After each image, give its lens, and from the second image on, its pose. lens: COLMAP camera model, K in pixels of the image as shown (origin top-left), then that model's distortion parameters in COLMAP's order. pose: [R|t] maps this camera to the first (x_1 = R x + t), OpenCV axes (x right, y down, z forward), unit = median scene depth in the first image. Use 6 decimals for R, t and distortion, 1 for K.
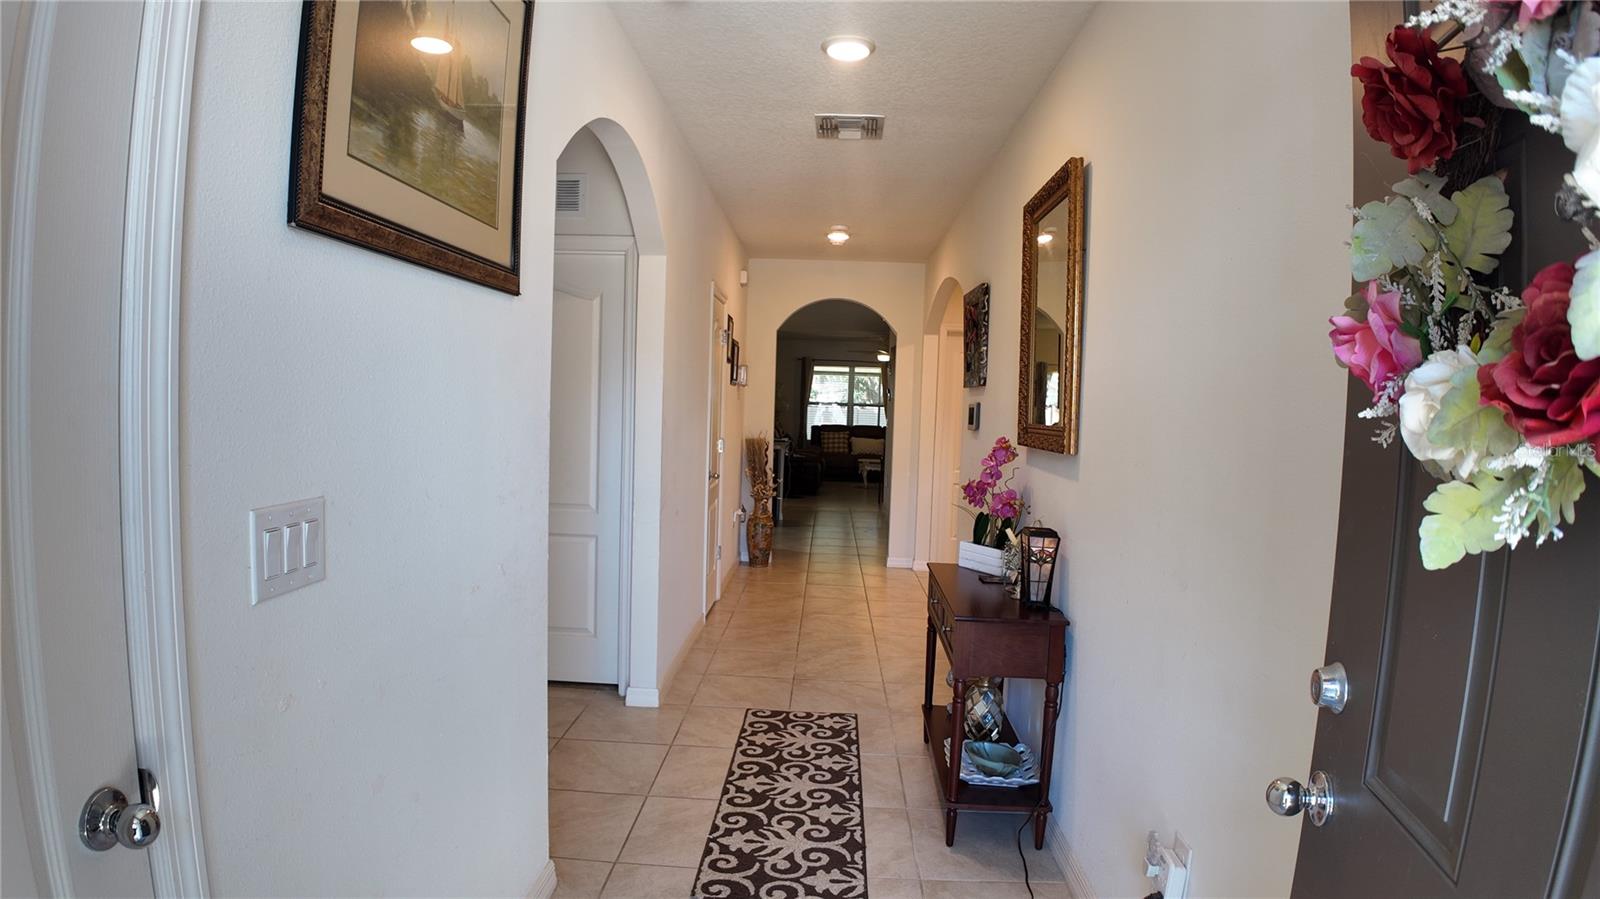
lens RADIAL K [[850.9, 0, 800.0], [0, 850.9, 449.5], [0, 0, 1]] dist [-0.065670, -0.051565]
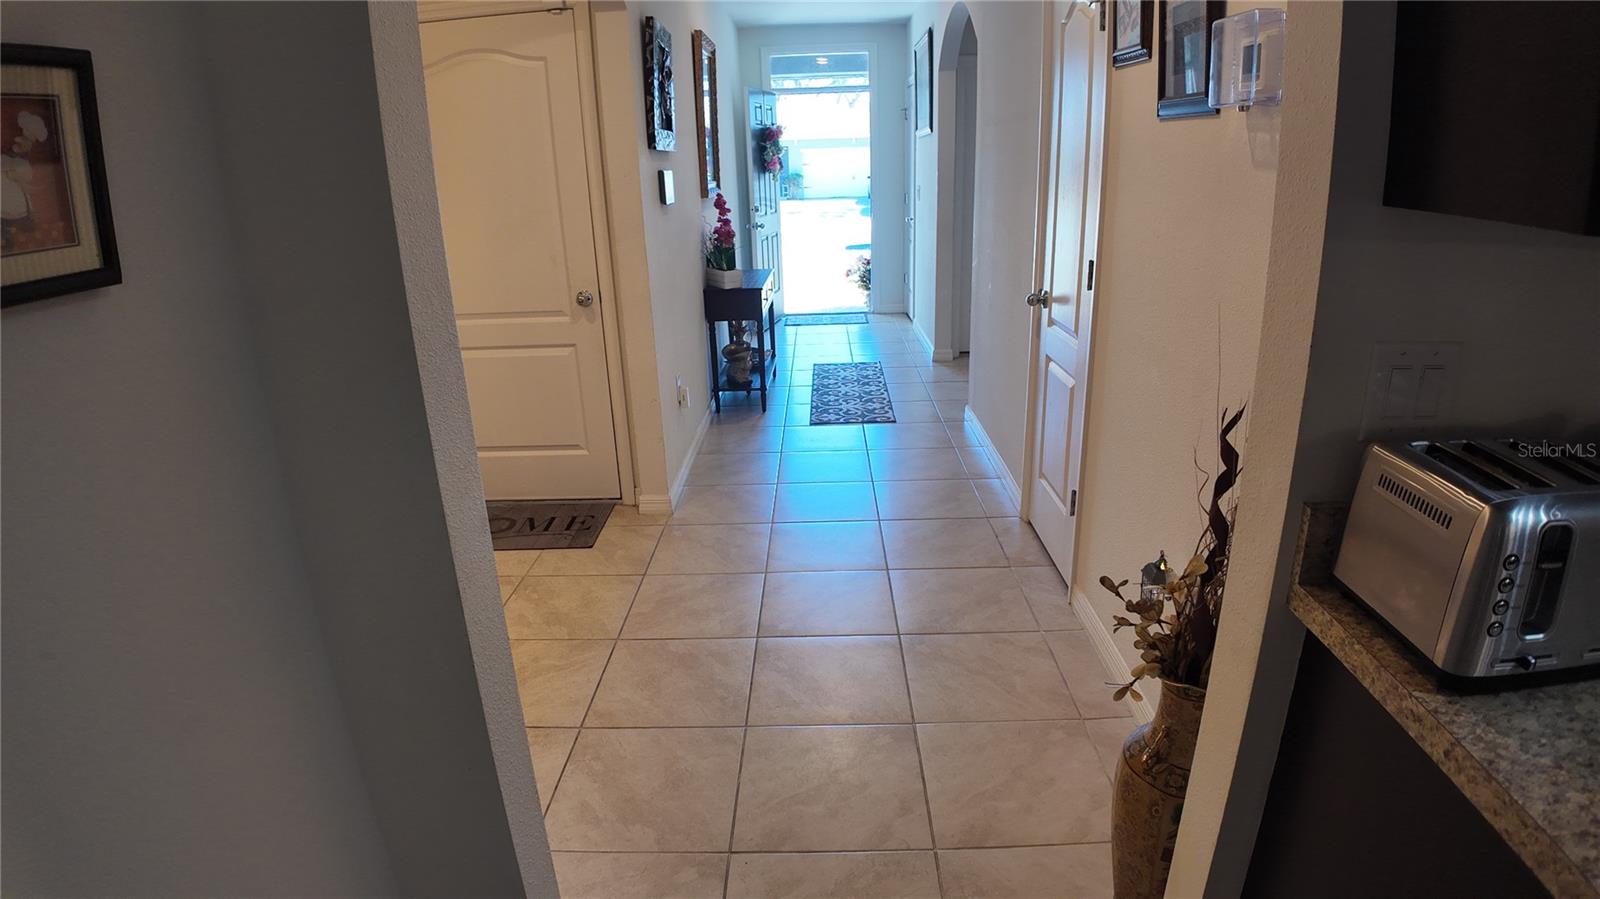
lens RADIAL K [[850.9, 0, 800.0], [0, 850.9, 449.5], [0, 0, 1]] dist [-0.065670, -0.051565]
pose [[-0.999833, 0.009811, -0.015423, 0.117213], [0.003322, 0.927241, 0.374452, -0.152590], [0.017974, 0.374338, -0.927118, 2.524383]]
